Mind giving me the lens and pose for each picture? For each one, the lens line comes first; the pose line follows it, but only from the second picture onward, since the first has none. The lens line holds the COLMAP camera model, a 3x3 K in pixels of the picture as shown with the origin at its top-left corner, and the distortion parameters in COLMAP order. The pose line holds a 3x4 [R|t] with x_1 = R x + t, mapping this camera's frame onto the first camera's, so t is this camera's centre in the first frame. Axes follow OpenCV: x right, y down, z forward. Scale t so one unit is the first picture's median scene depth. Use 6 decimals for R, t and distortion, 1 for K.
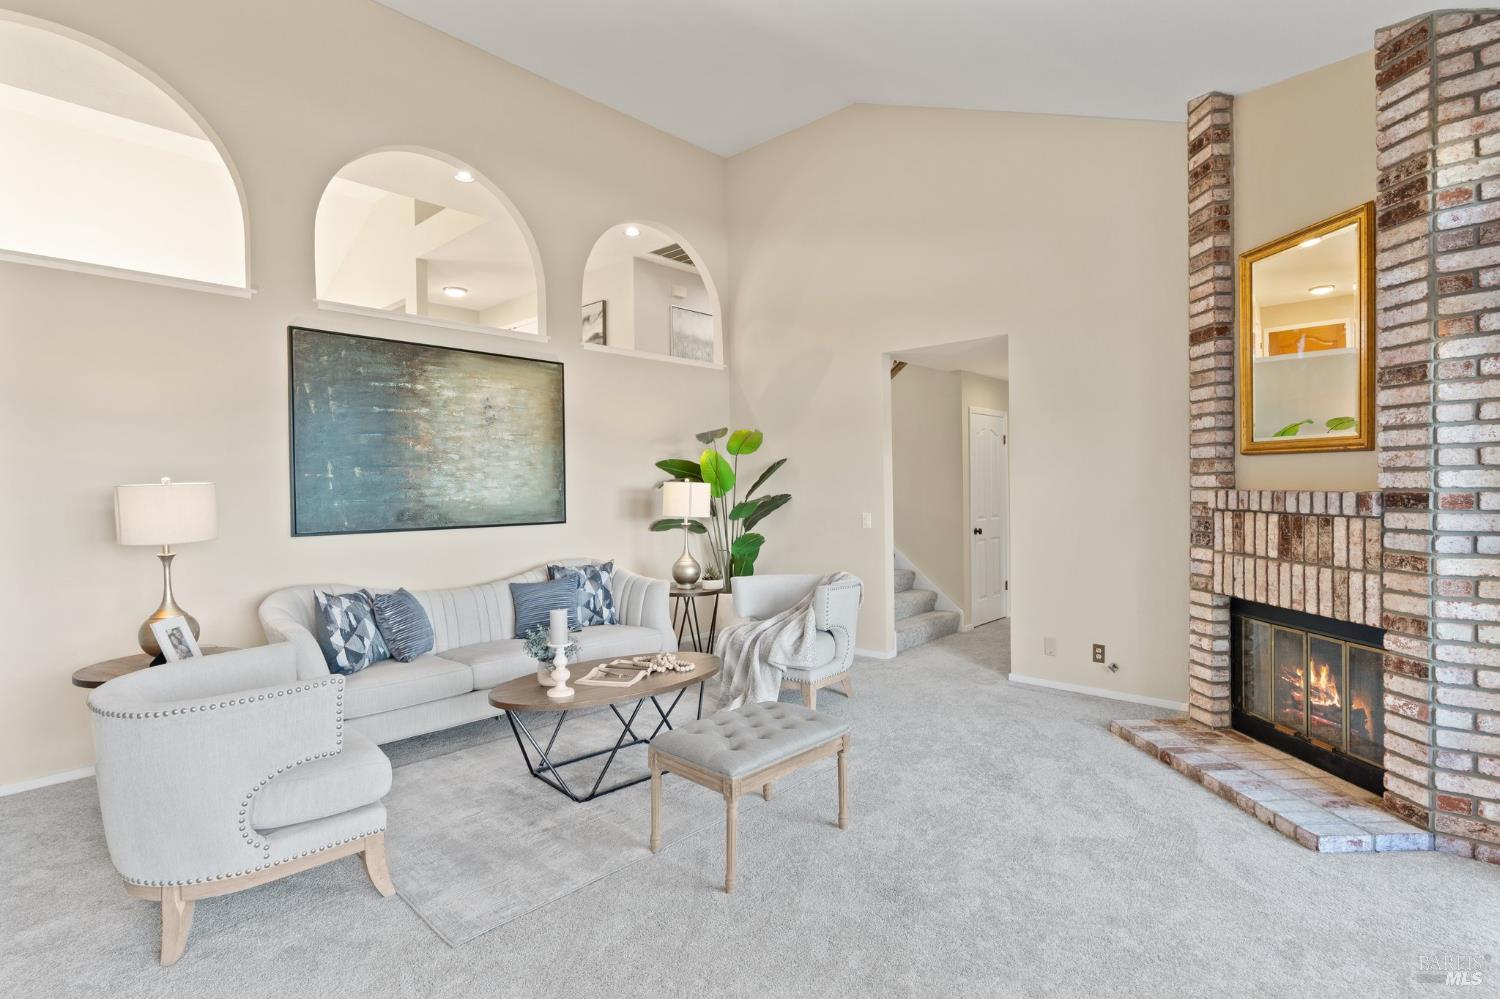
lens RADIAL K [[747.5, 0, 749.4], [0, 747.5, 494.7], [0, 0, 1]] dist [0.005597, 0.000119]
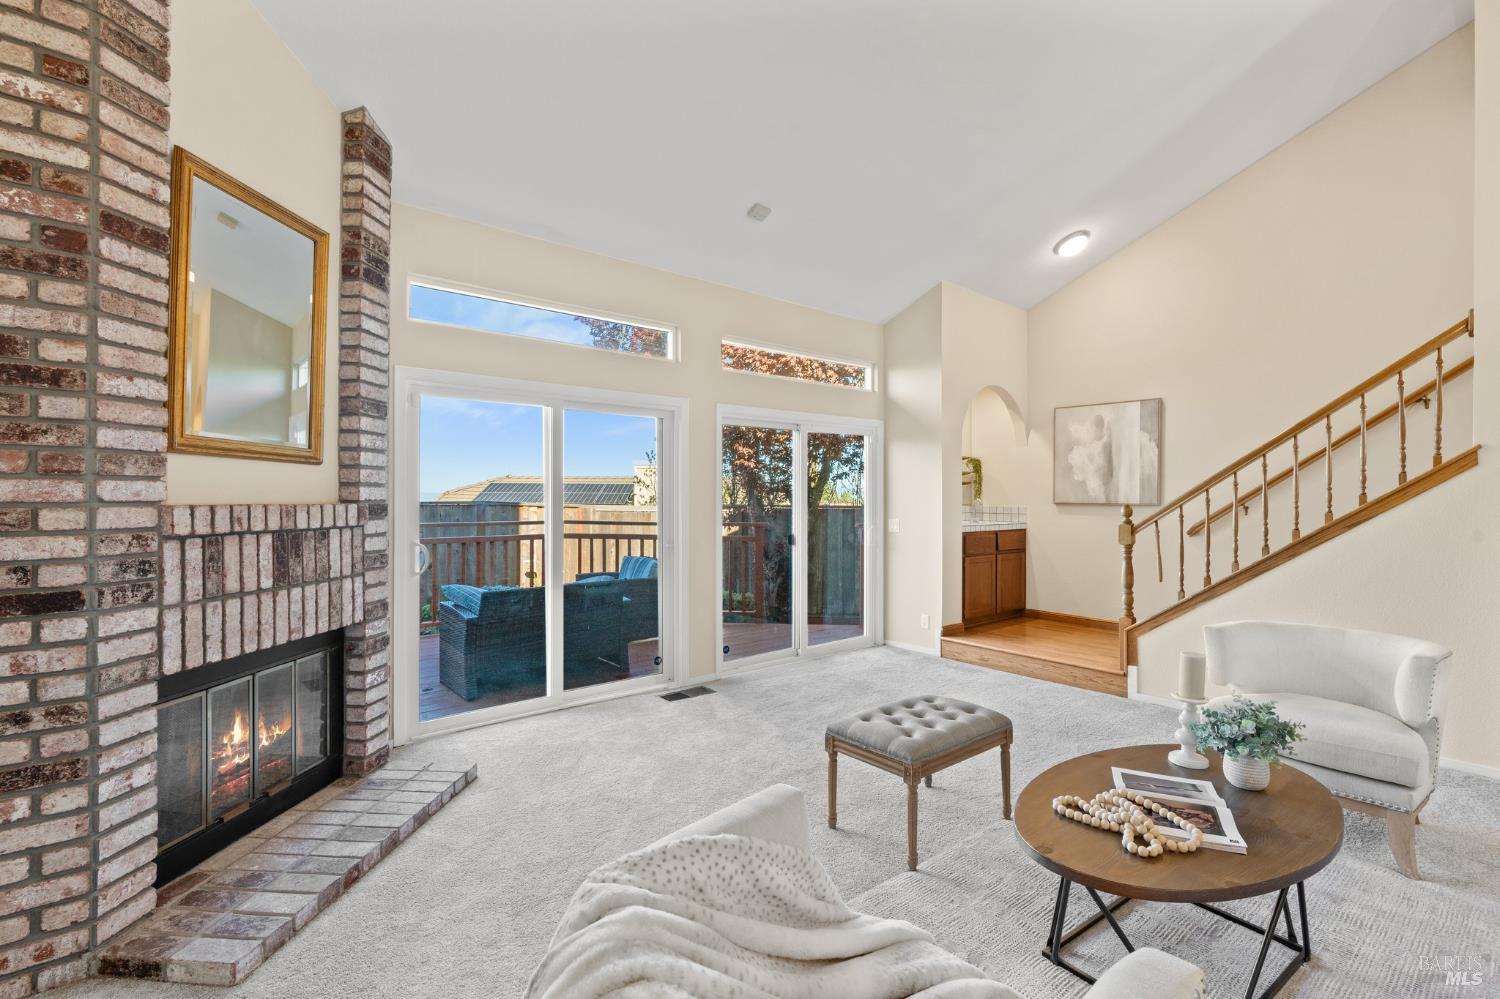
lens RADIAL K [[676.9, 0, 751.4], [0, 676.9, 498.5], [0, 0, 1]] dist [-0.005128, 0.000559]
pose [[-0.991232, 0.008269, 0.131878, 0.093262], [0.009984, 0.999874, 0.012343, -0.015910], [-0.131759, 0.013552, -0.991189, 1.683198]]
